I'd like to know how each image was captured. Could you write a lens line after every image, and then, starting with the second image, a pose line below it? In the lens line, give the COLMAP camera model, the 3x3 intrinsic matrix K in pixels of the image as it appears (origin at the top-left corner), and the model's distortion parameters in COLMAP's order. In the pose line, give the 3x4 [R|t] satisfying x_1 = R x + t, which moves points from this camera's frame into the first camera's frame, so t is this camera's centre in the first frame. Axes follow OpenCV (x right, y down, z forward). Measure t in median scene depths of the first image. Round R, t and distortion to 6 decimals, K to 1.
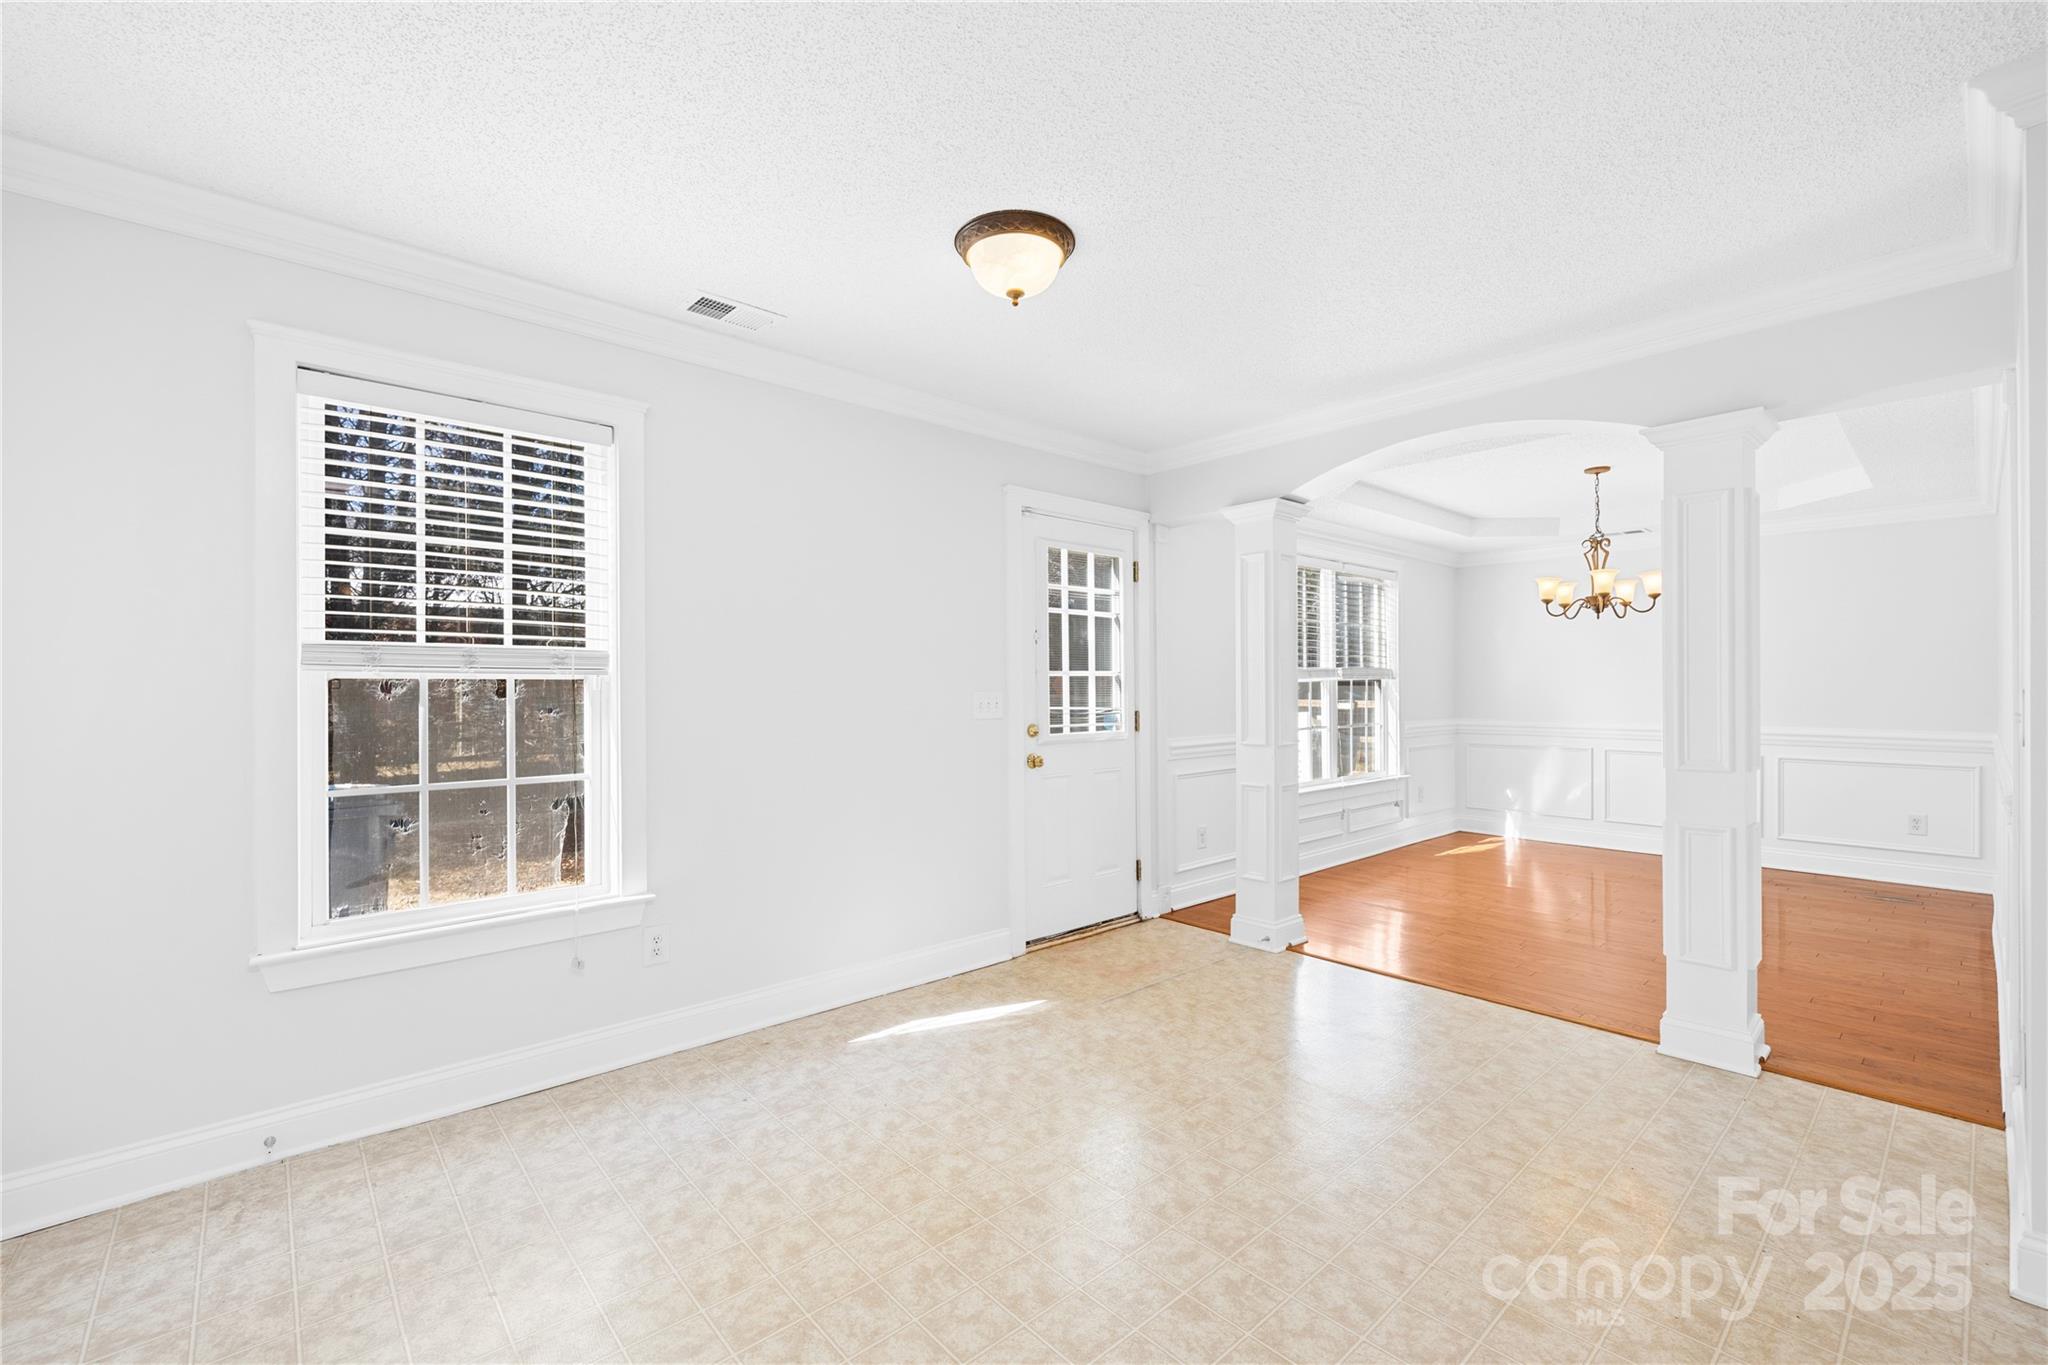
lens RADIAL K [[856.0, 0, 1009.7], [0, 856.0, 683.1], [0, 0, 1]] dist [-0.004042, -0.000359]
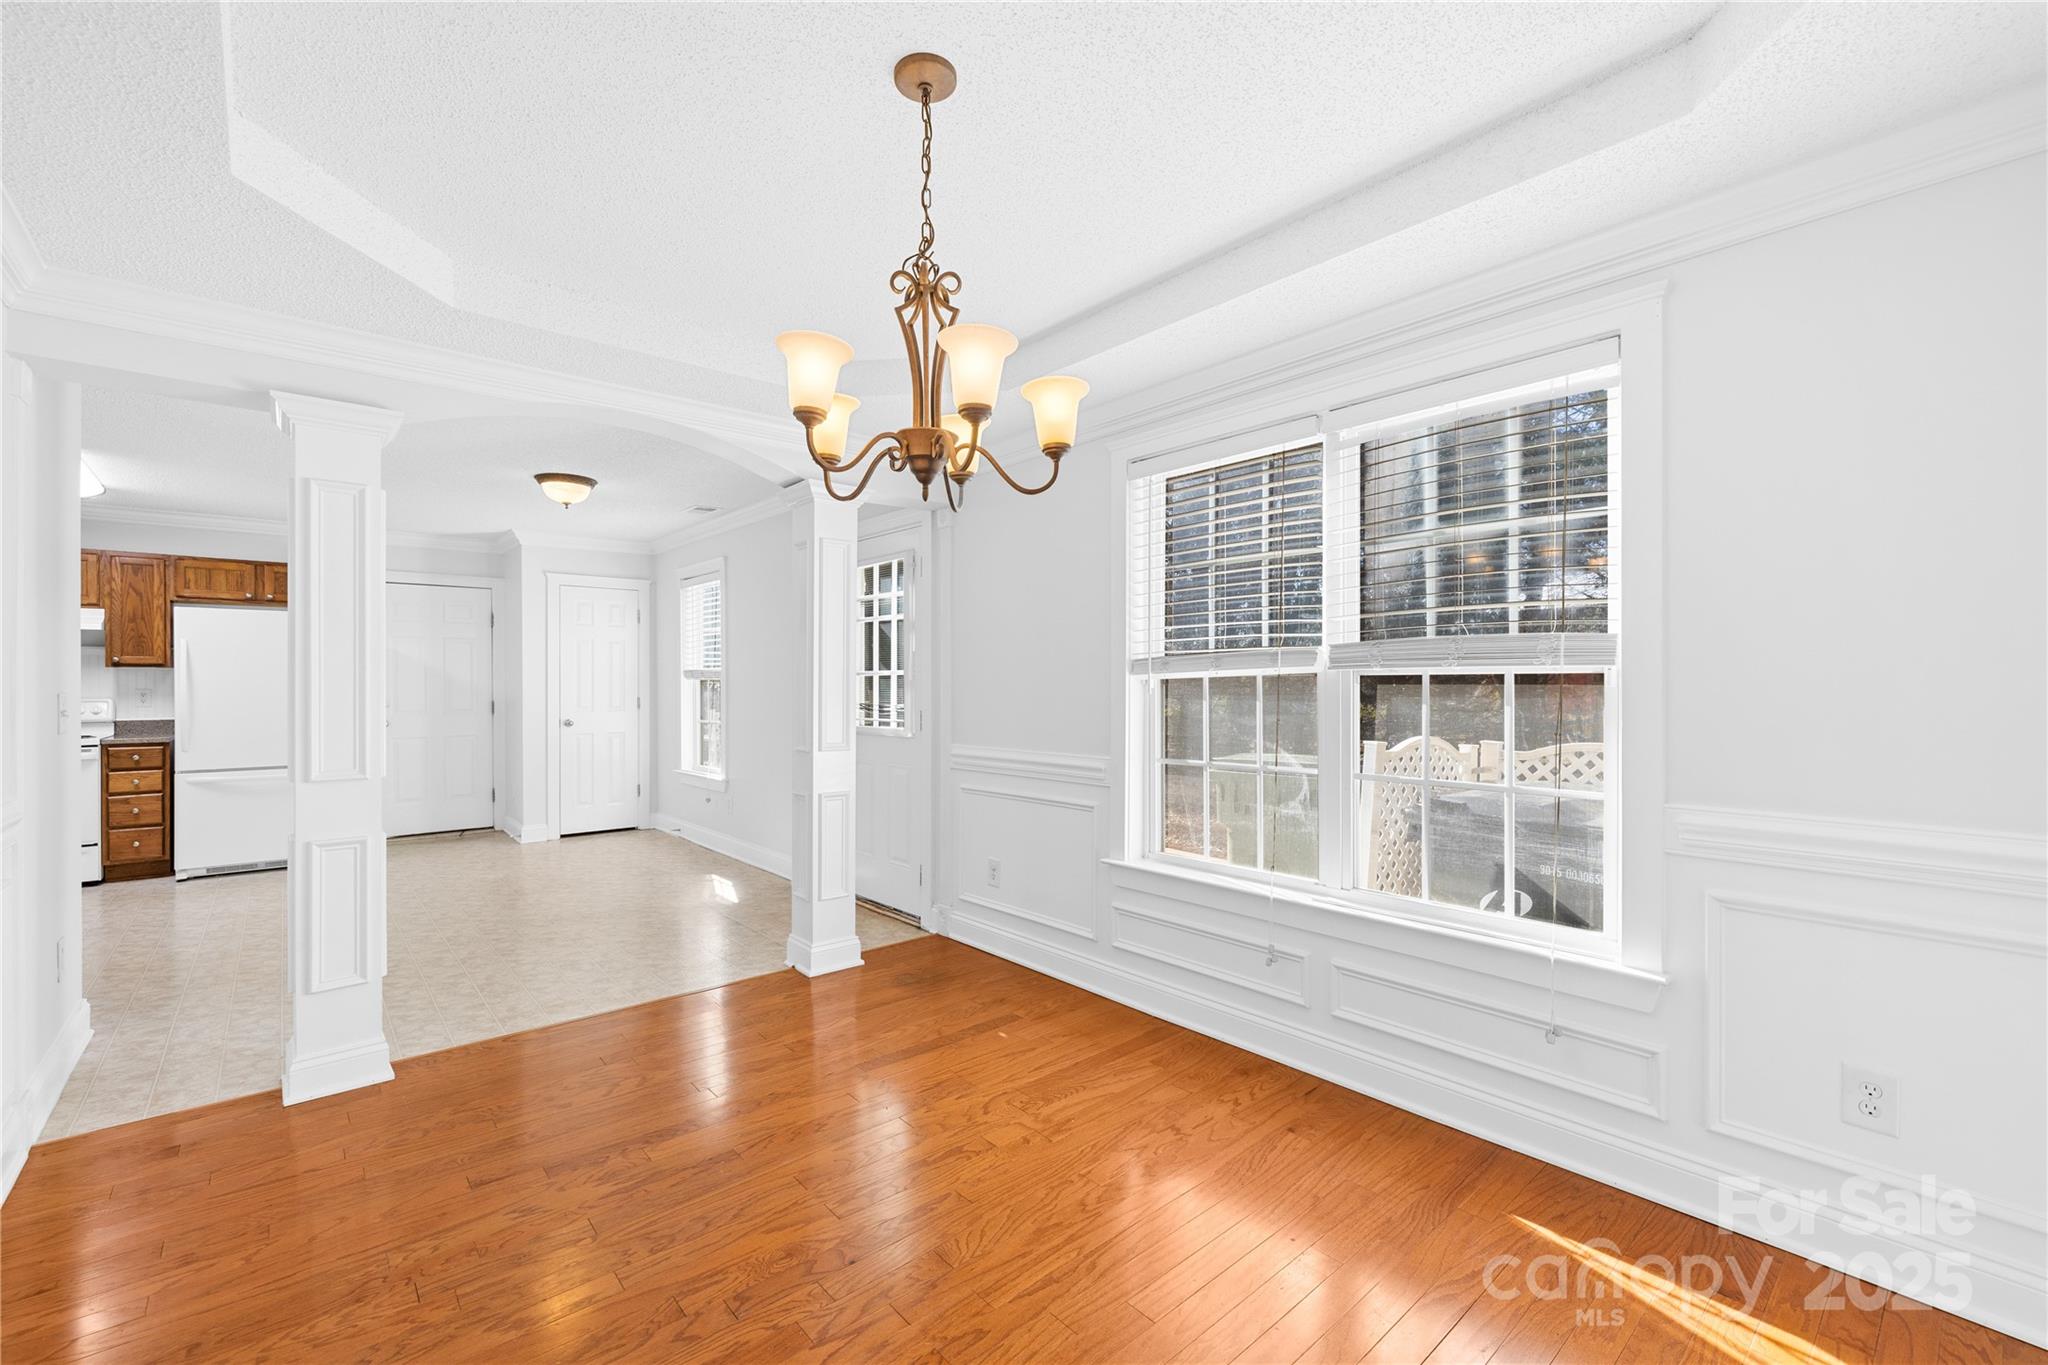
lens RADIAL K [[873.9, 0, 1018.4], [0, 873.9, 661.8], [0, 0, 1]] dist [0.010348, -0.000015]
pose [[-0.018385, -0.015228, -0.999715, 1.057900], [0.011737, 0.999812, -0.015446, -0.005132], [0.999762, -0.012018, -0.018203, 1.047726]]
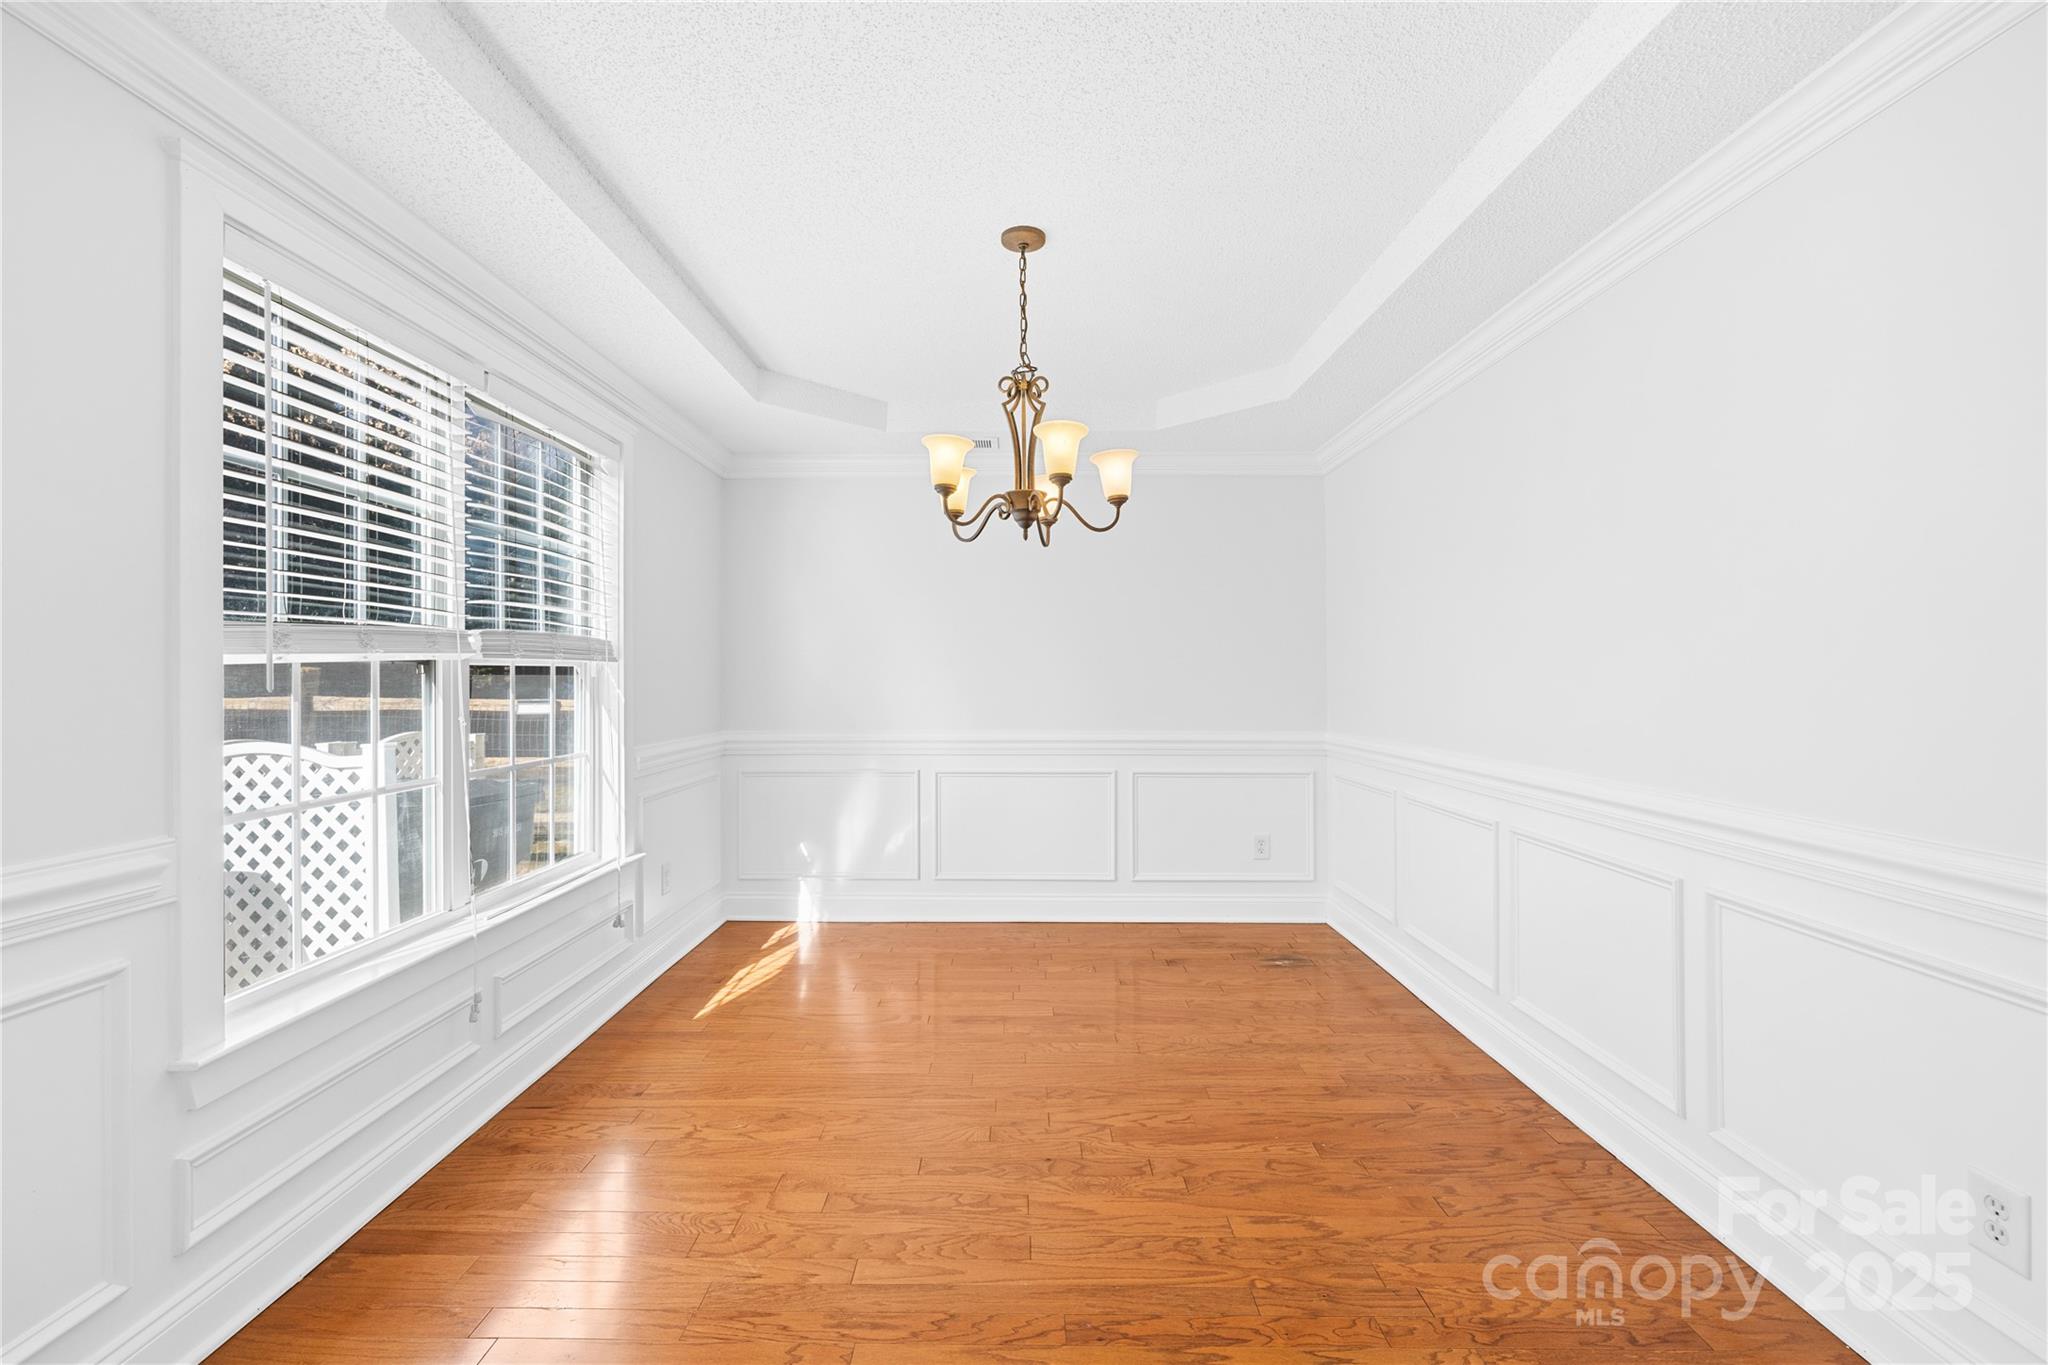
lens RADIAL K [[866.8, 0, 1011.5], [0, 866.8, 671.7], [0, 0, 1]] dist [-0.001797, -0.000195]
pose [[0.671700, 0.002982, 0.740818, 0.317960], [-0.002728, 0.999995, -0.001552, 0.001124], [-0.740819, -0.000978, 0.671705, 0.675121]]
